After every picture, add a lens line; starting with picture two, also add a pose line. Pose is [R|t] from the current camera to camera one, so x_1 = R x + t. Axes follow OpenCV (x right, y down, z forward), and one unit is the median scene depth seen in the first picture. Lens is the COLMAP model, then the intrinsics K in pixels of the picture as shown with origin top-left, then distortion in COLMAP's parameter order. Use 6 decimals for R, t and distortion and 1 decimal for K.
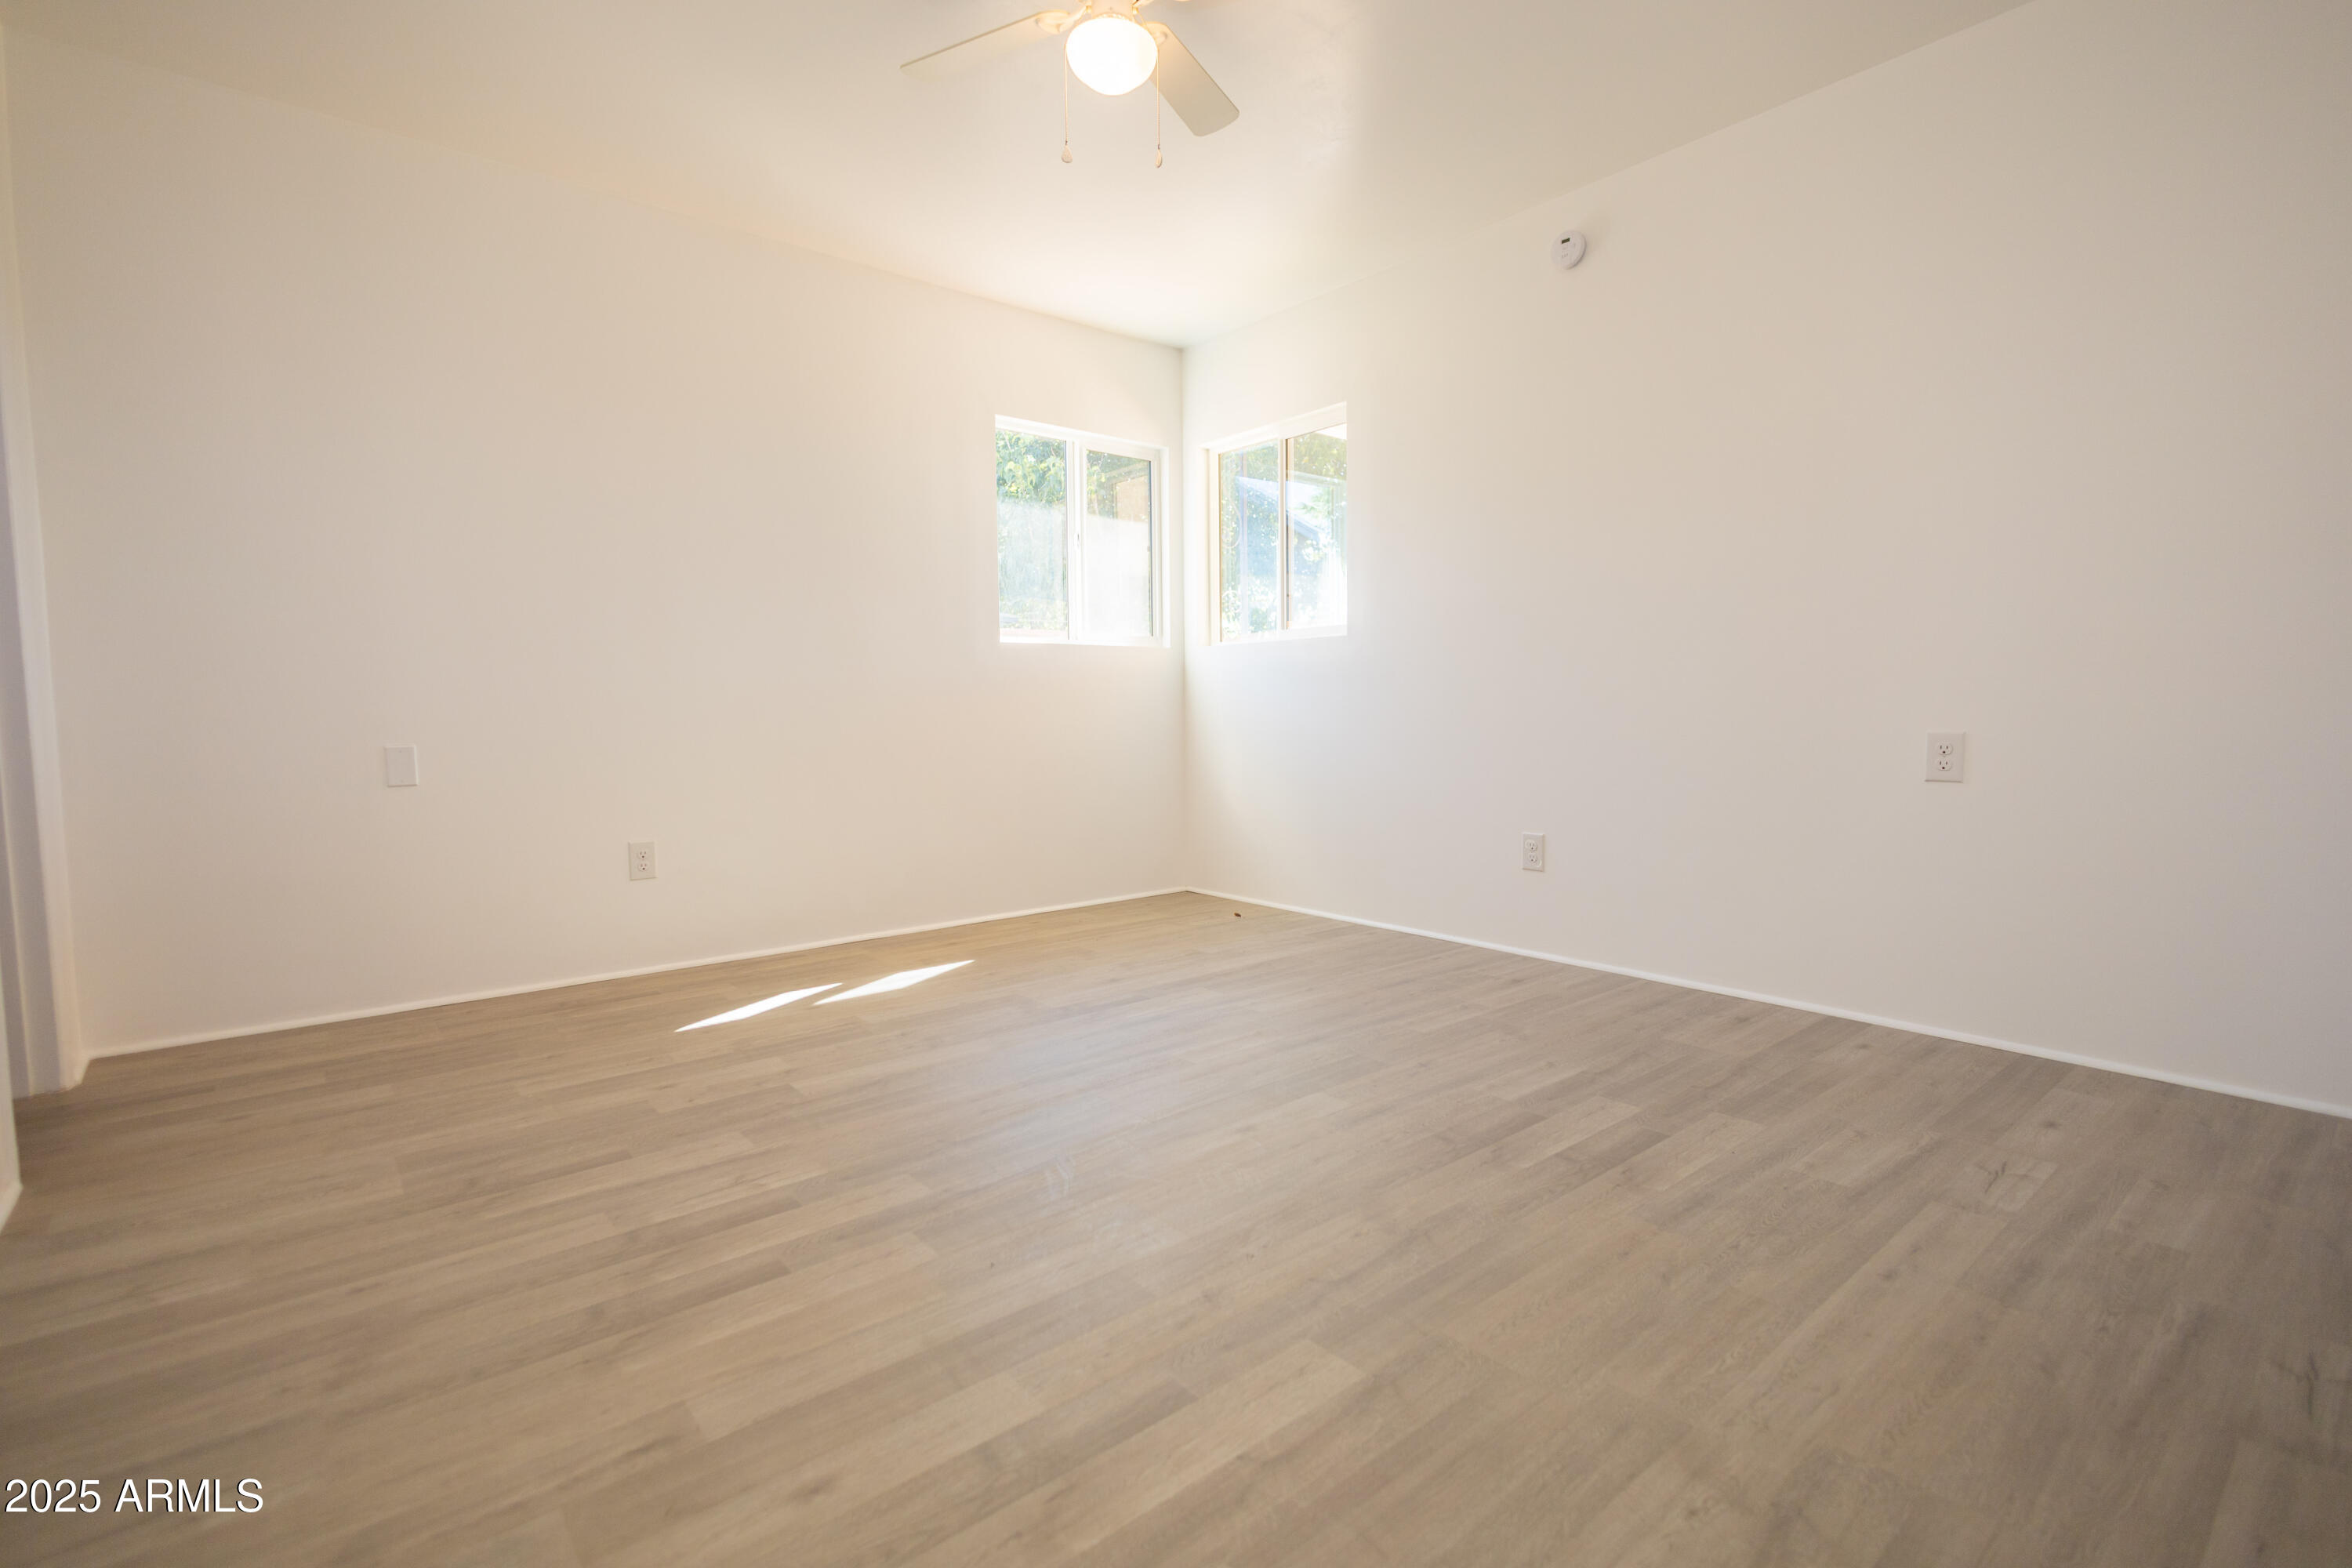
lens RADIAL K [[1077.0, 0, 1170.9], [0, 1077.0, 772.6], [0, 0, 1]] dist [0.001629, 0.000238]
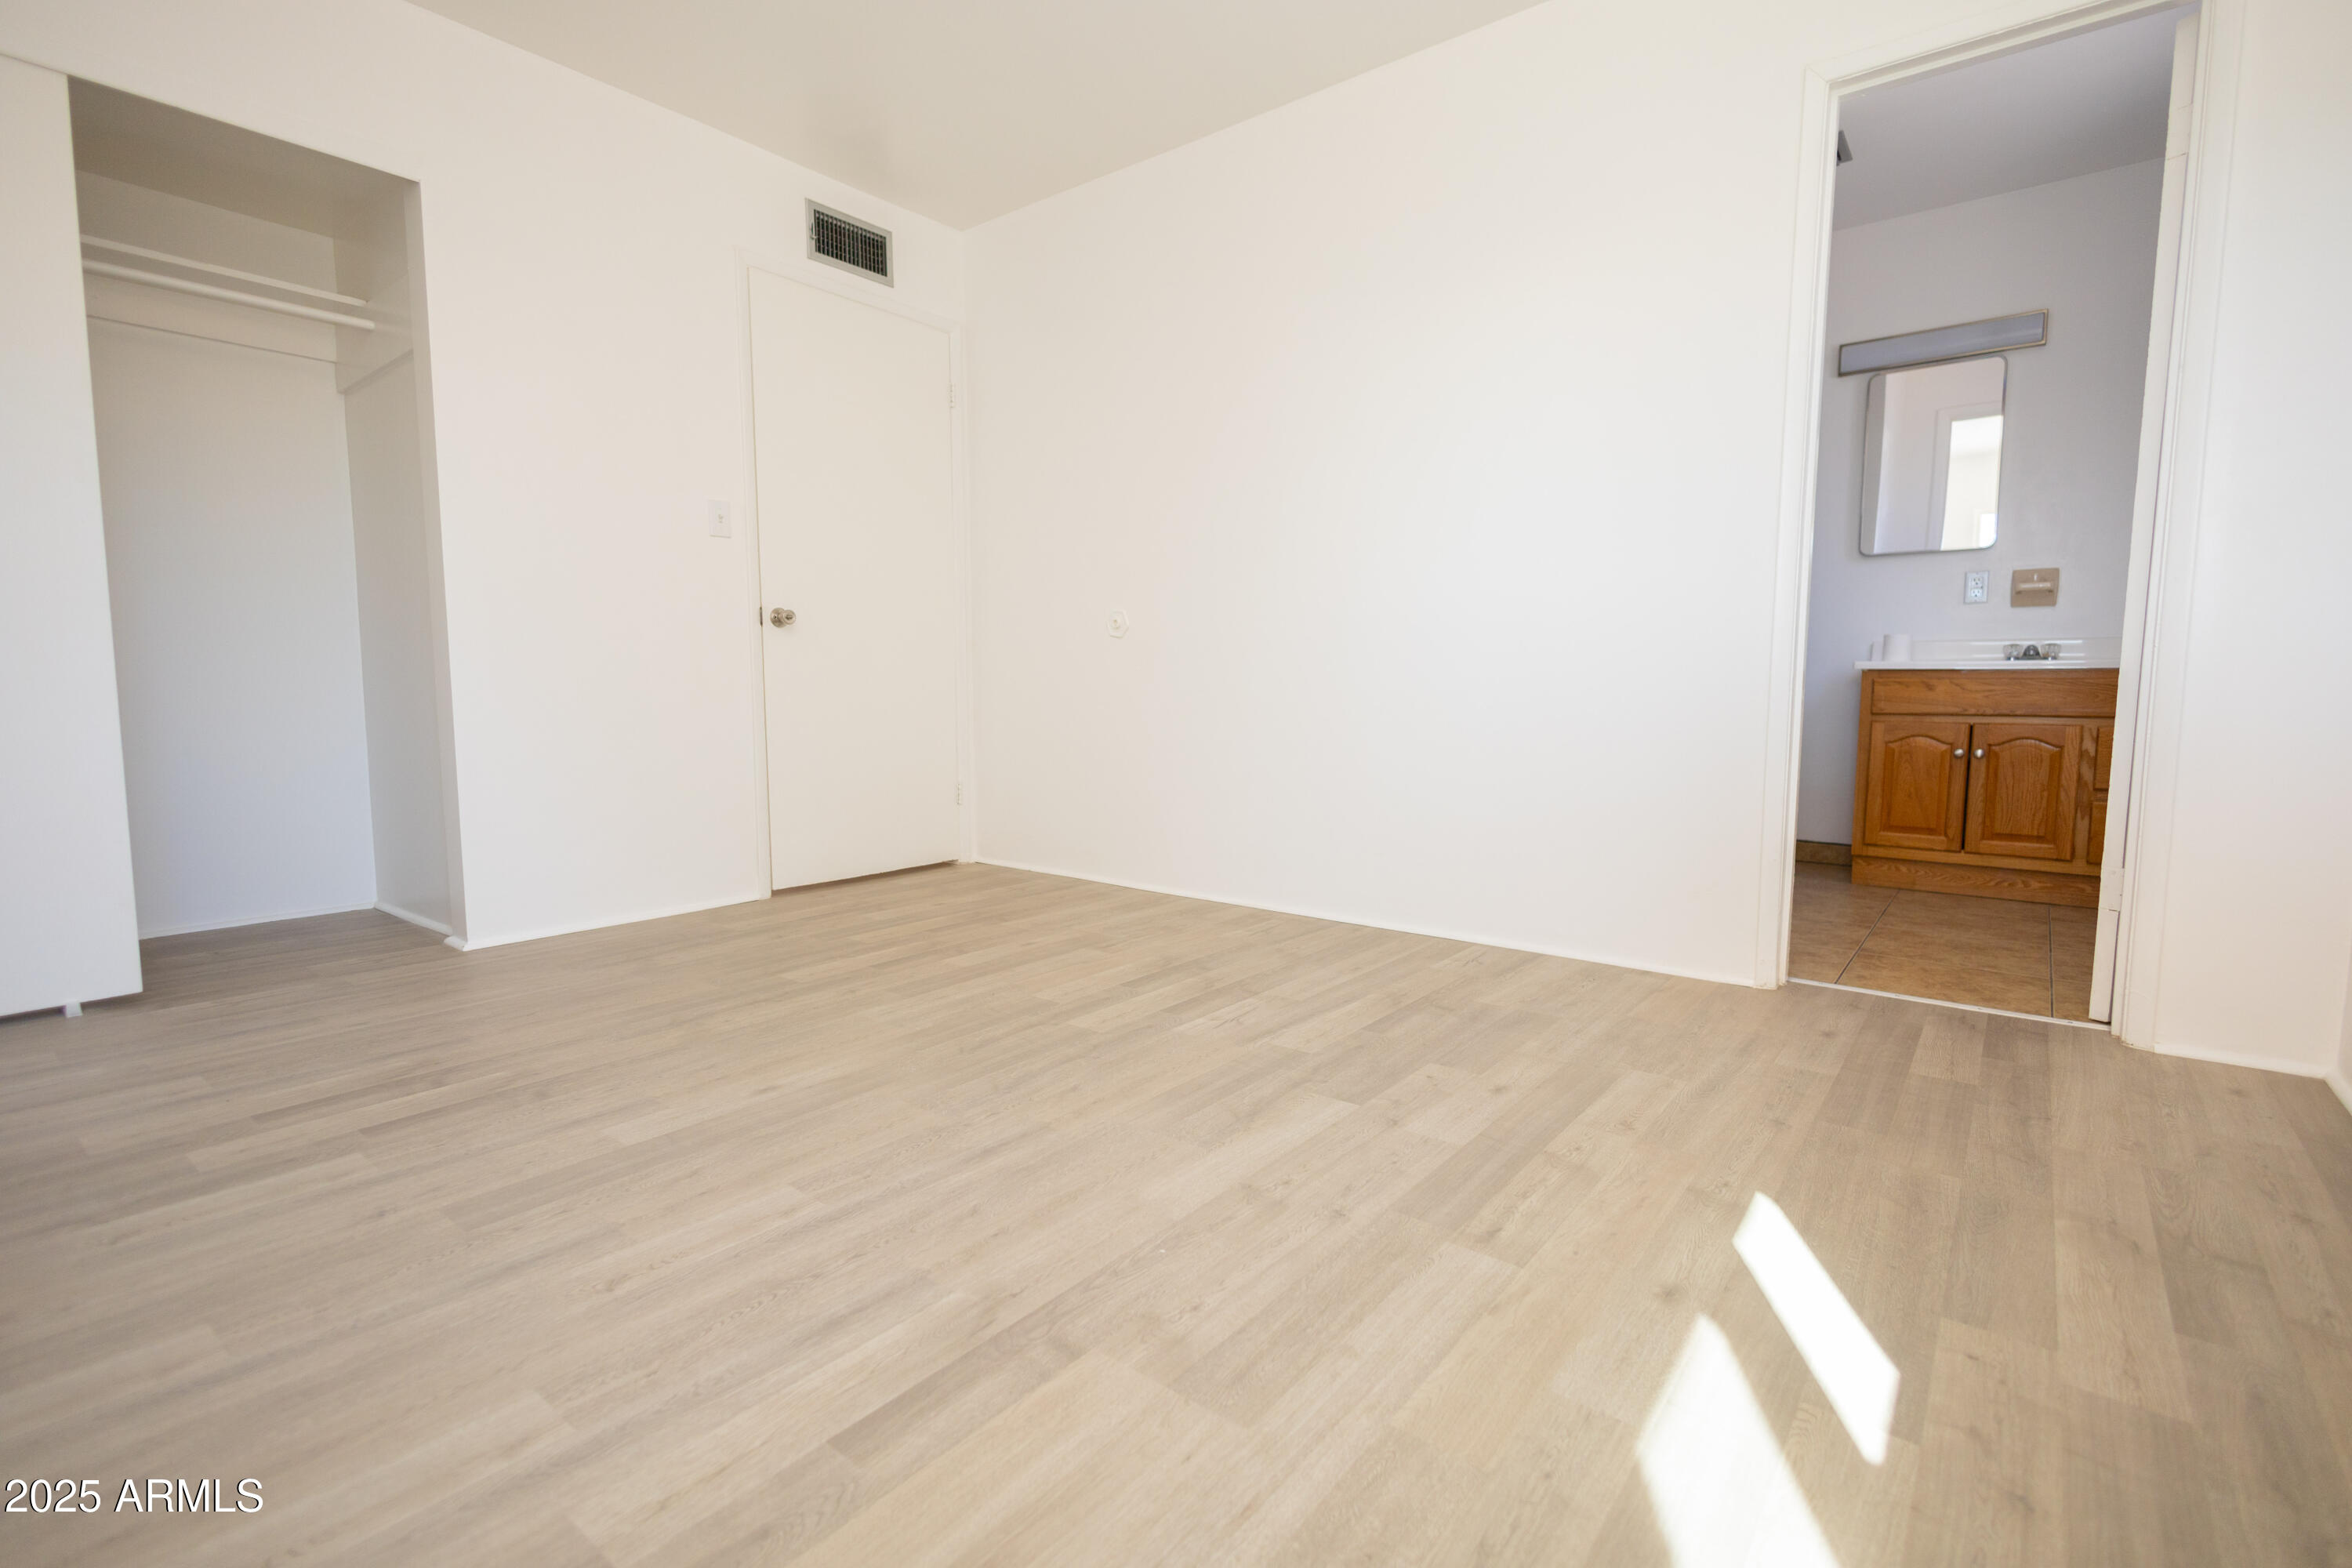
lens RADIAL K [[1077.0, 0, 1180.1], [0, 1077.0, 783.2], [0, 0, 1]] dist [0.001629, 0.000238]
pose [[-0.977359, 0.027815, -0.209752, -0.085038], [-0.005736, 0.987474, 0.157676, -0.063588], [0.211511, 0.155309, -0.964957, 1.874290]]
